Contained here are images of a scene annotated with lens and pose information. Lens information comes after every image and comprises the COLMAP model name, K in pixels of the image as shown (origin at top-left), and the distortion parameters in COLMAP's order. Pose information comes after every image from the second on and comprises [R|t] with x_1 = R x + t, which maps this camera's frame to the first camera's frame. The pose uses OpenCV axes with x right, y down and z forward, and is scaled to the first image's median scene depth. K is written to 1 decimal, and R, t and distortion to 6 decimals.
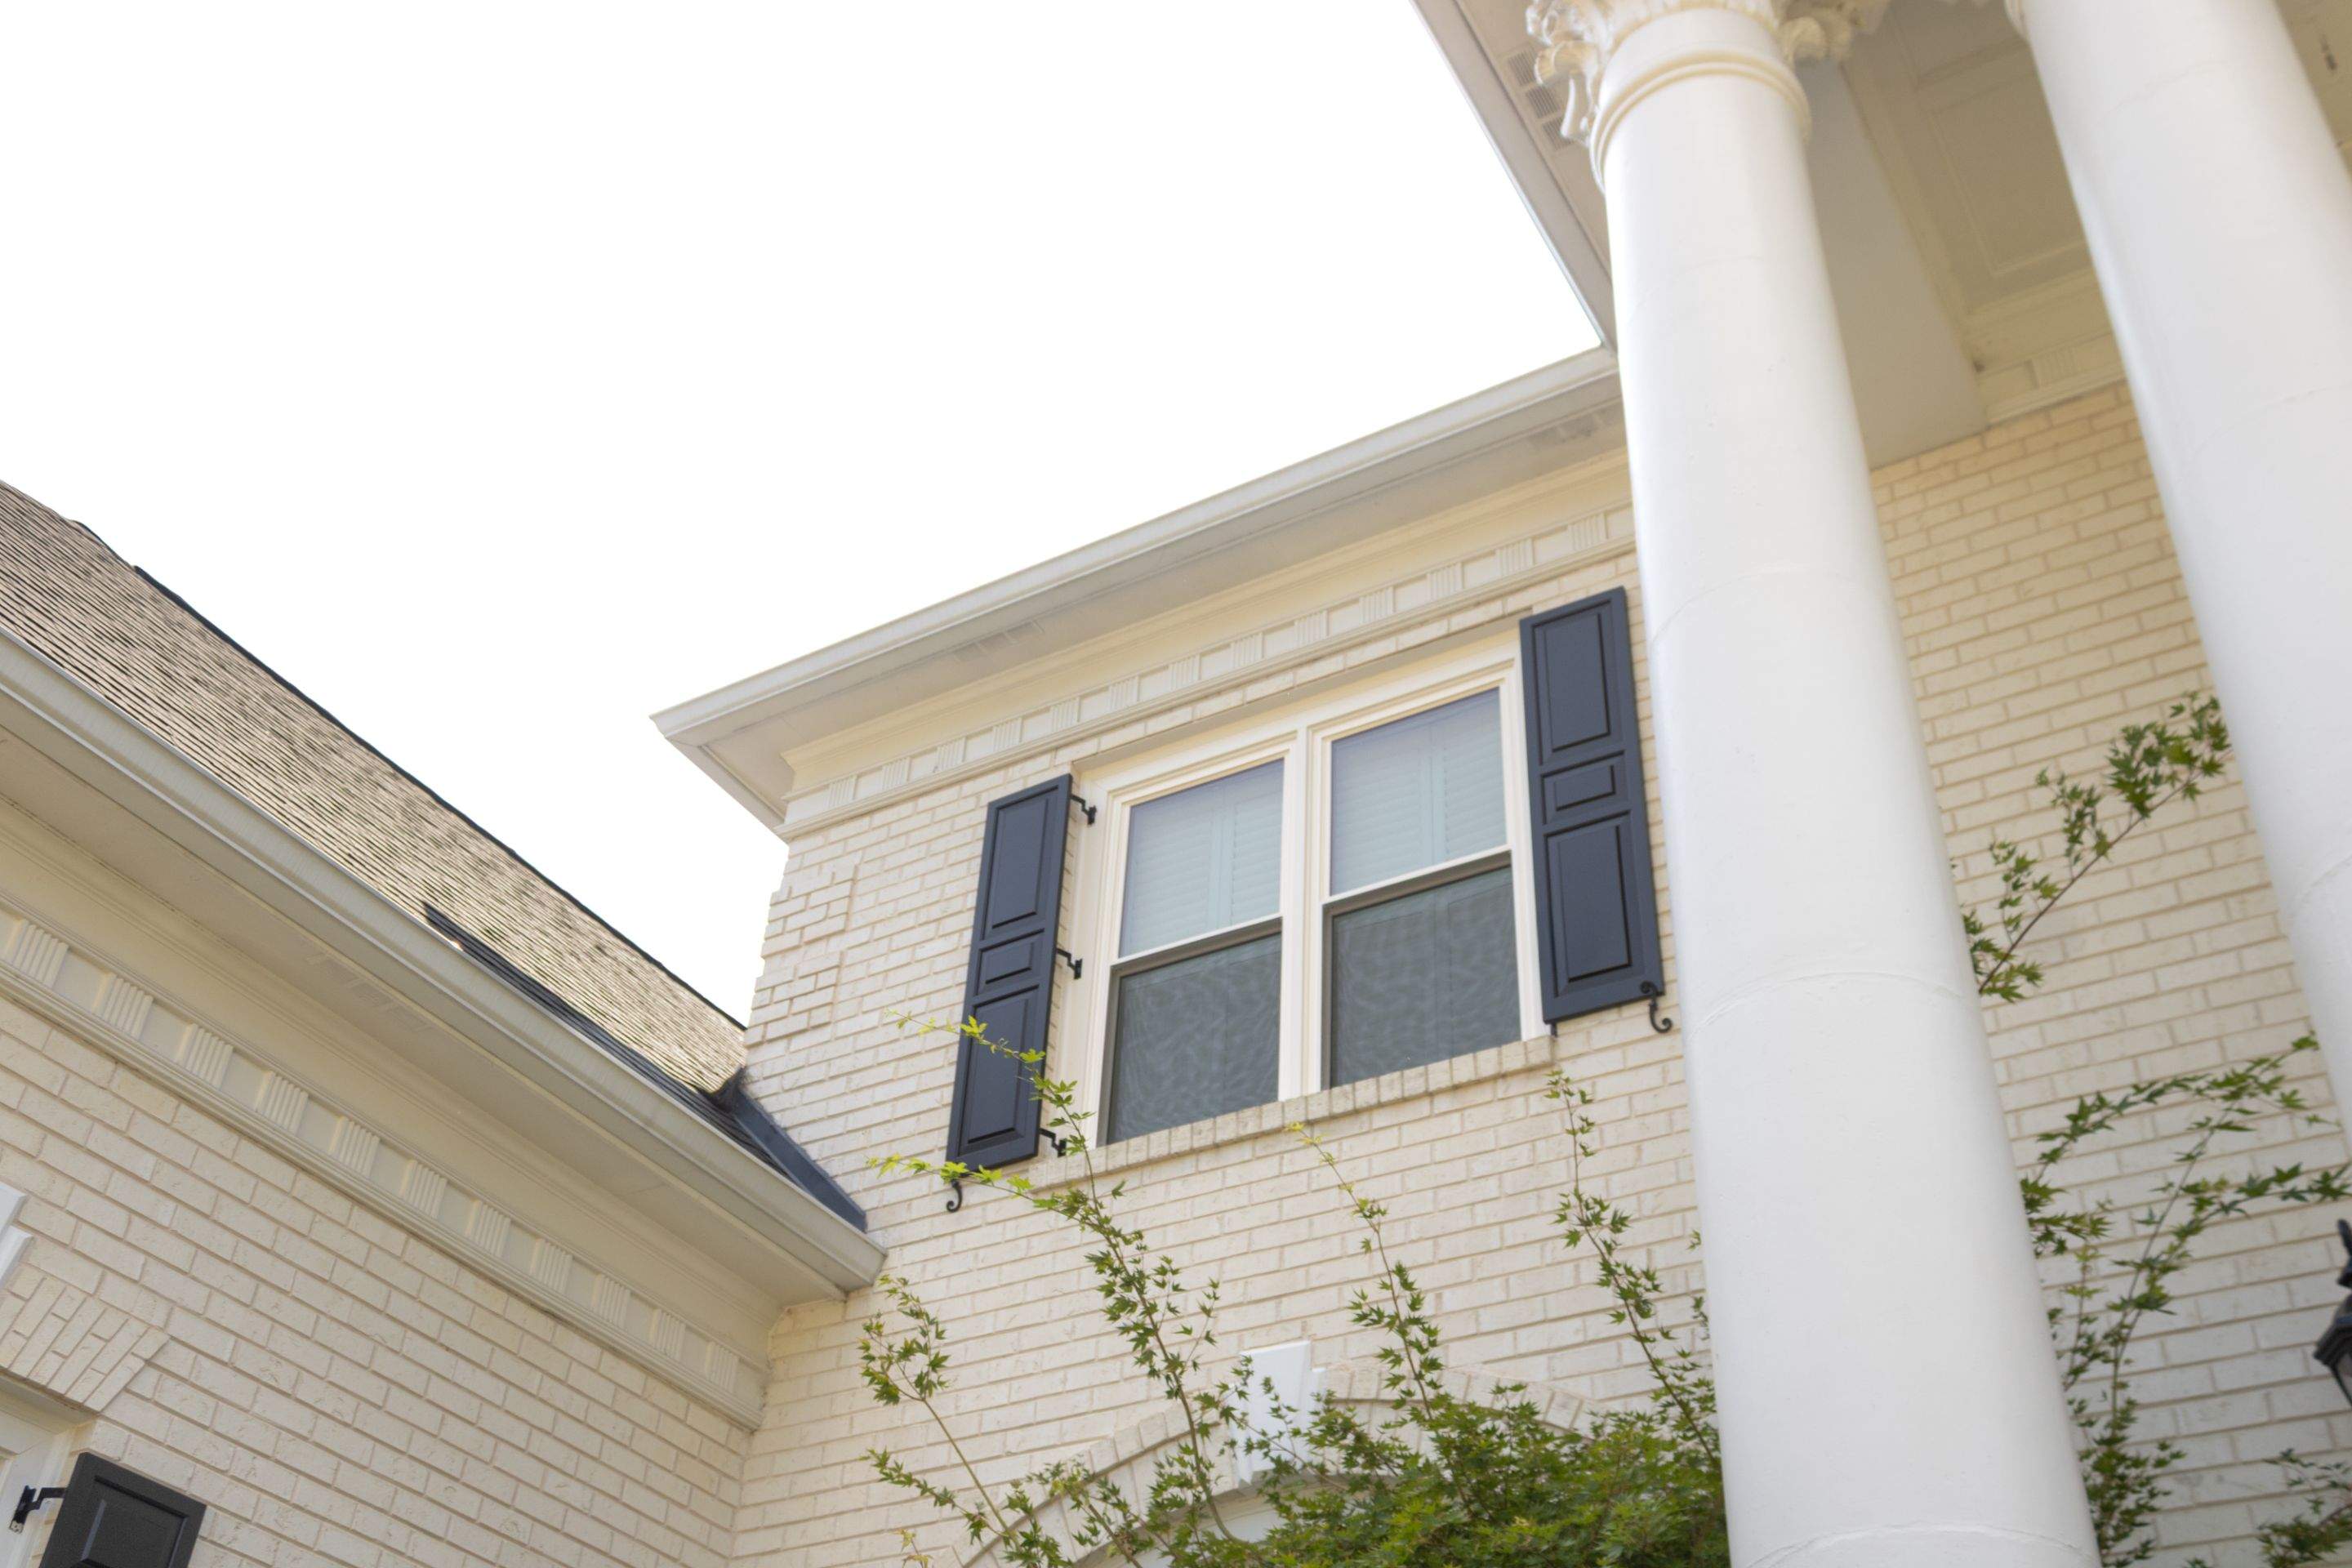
lens RADIAL K [[2375.6, 0, 1176.0], [0, 2375.6, 784.0], [0, 0, 1]] dist [0.010299, 0.006600]
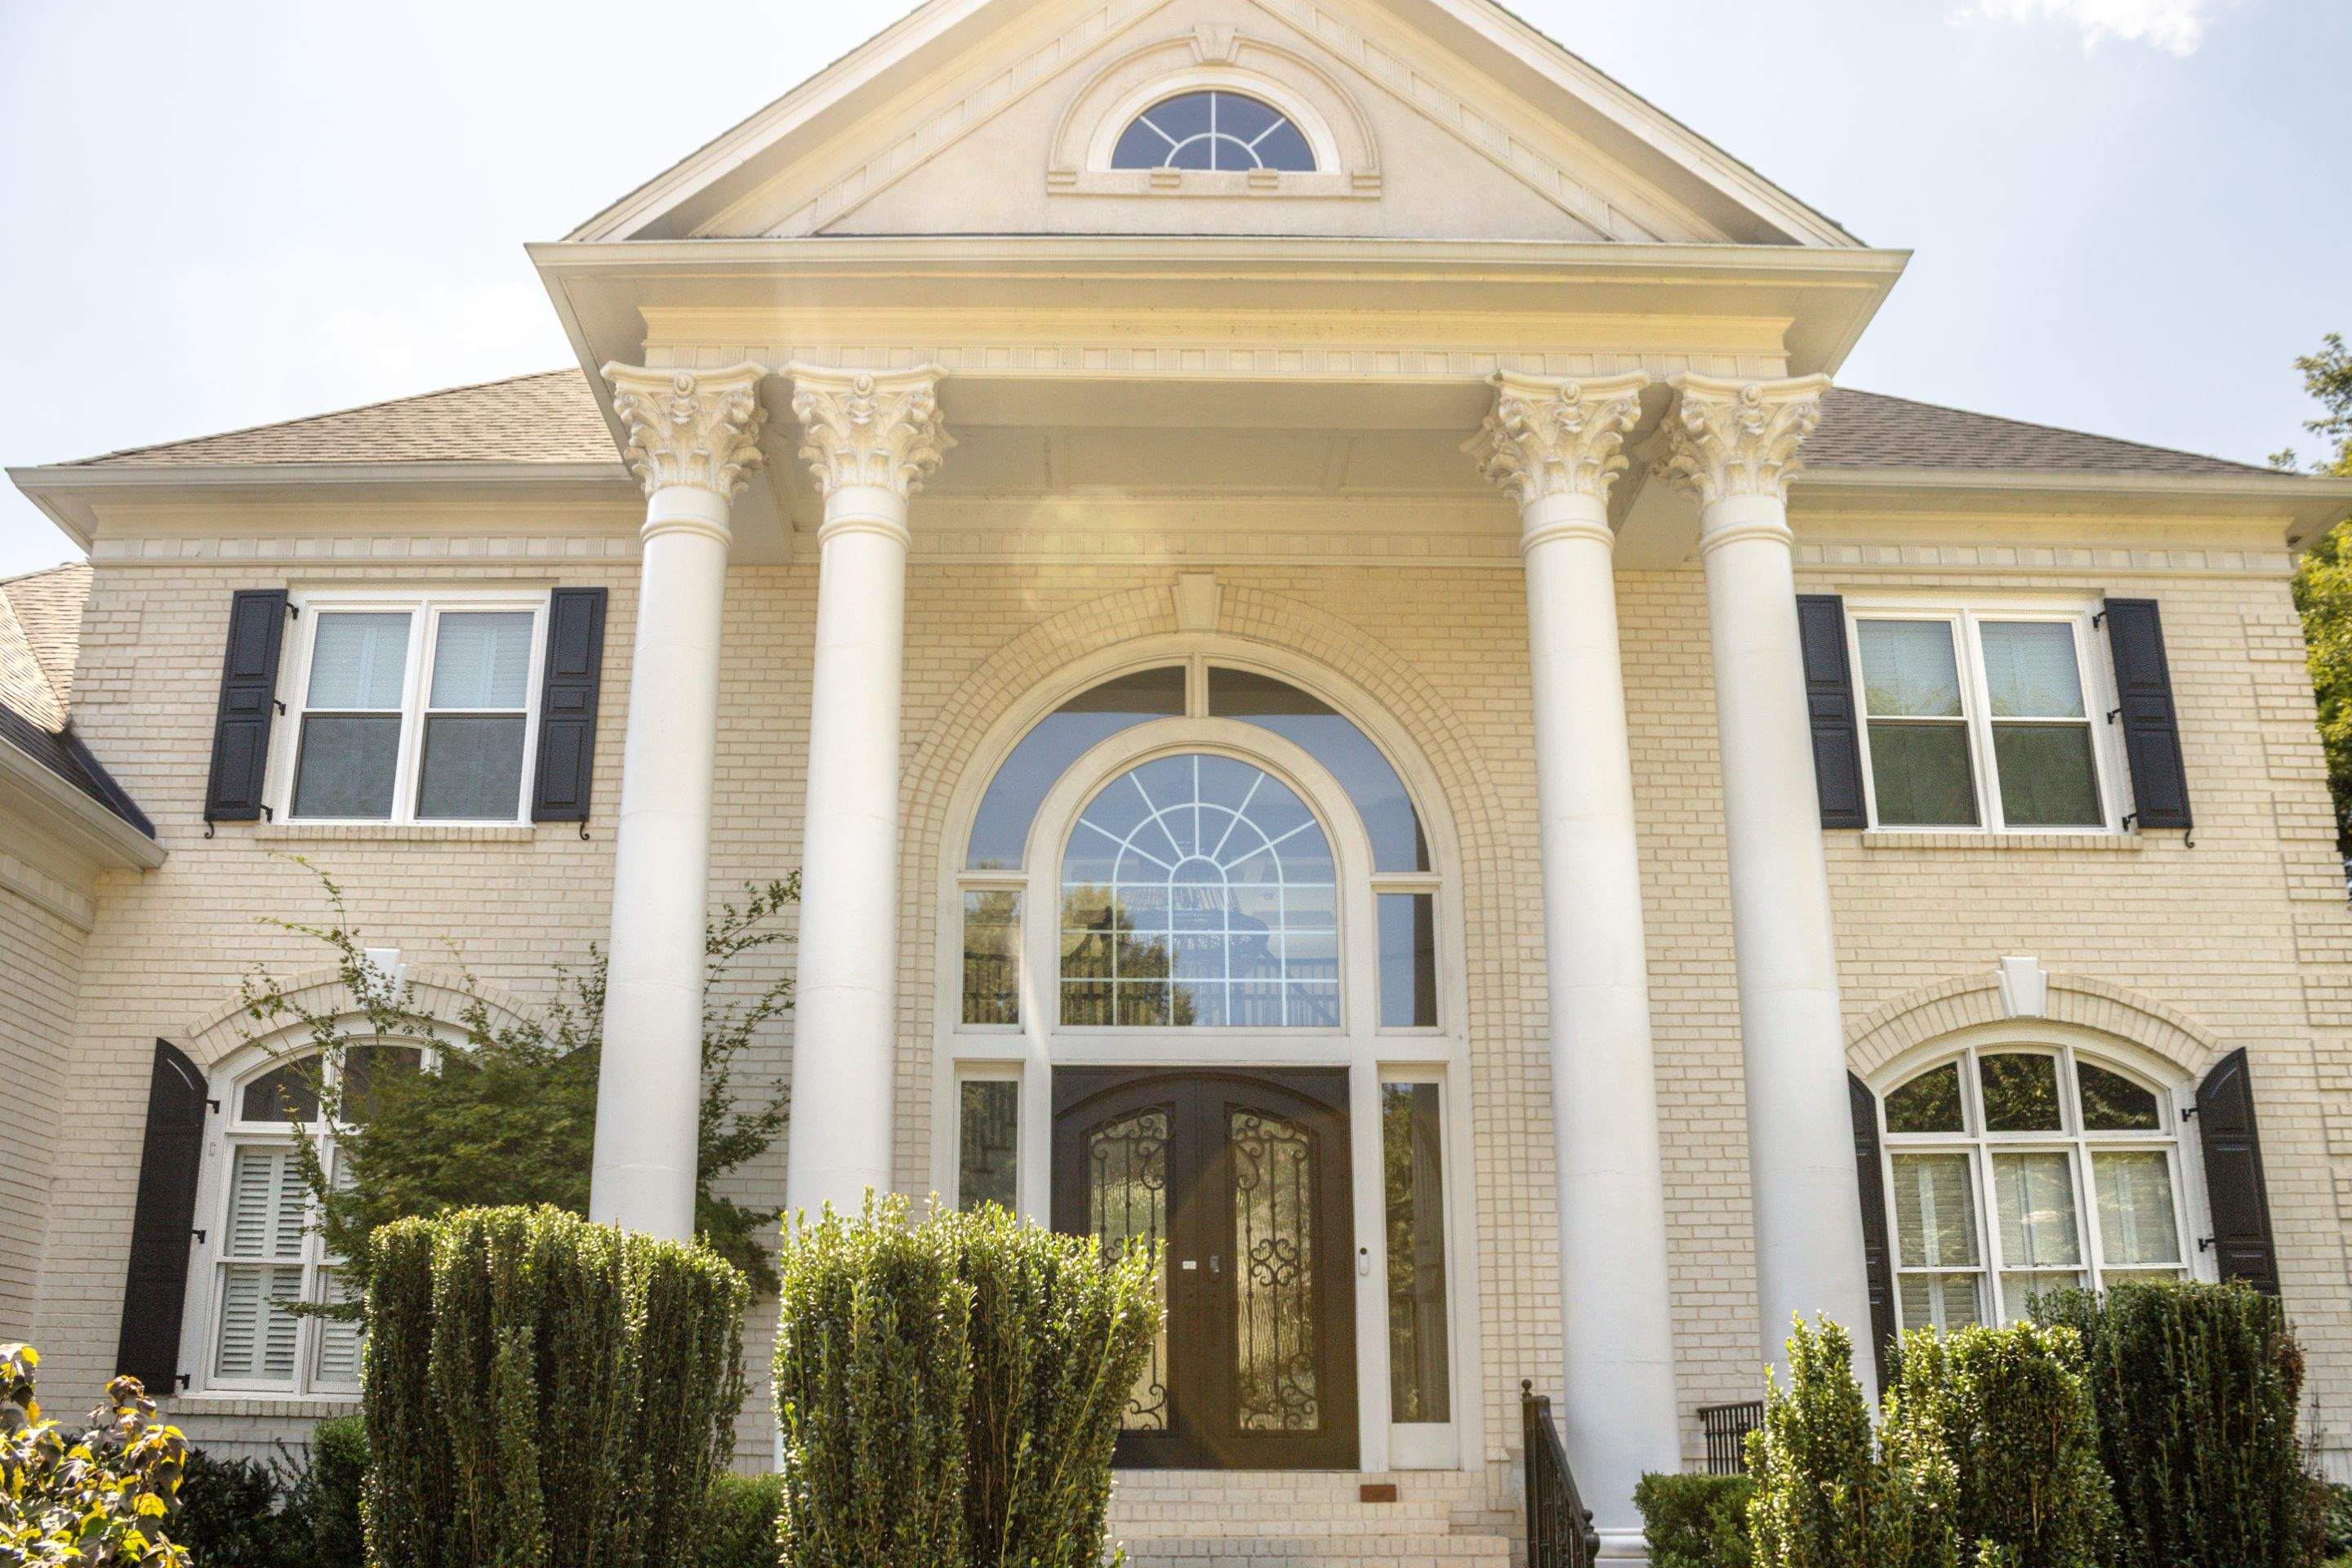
lens RADIAL K [[2170.7, 0, 1176.0], [0, 2170.7, 784.0], [0, 0, 1]] dist [-0.074746, 0.014680]
pose [[0.848207, 0.118120, 0.516326, -0.320188], [-0.297149, 0.913079, 0.279264, -0.570699], [-0.438460, -0.390300, 0.809579, -0.739026]]
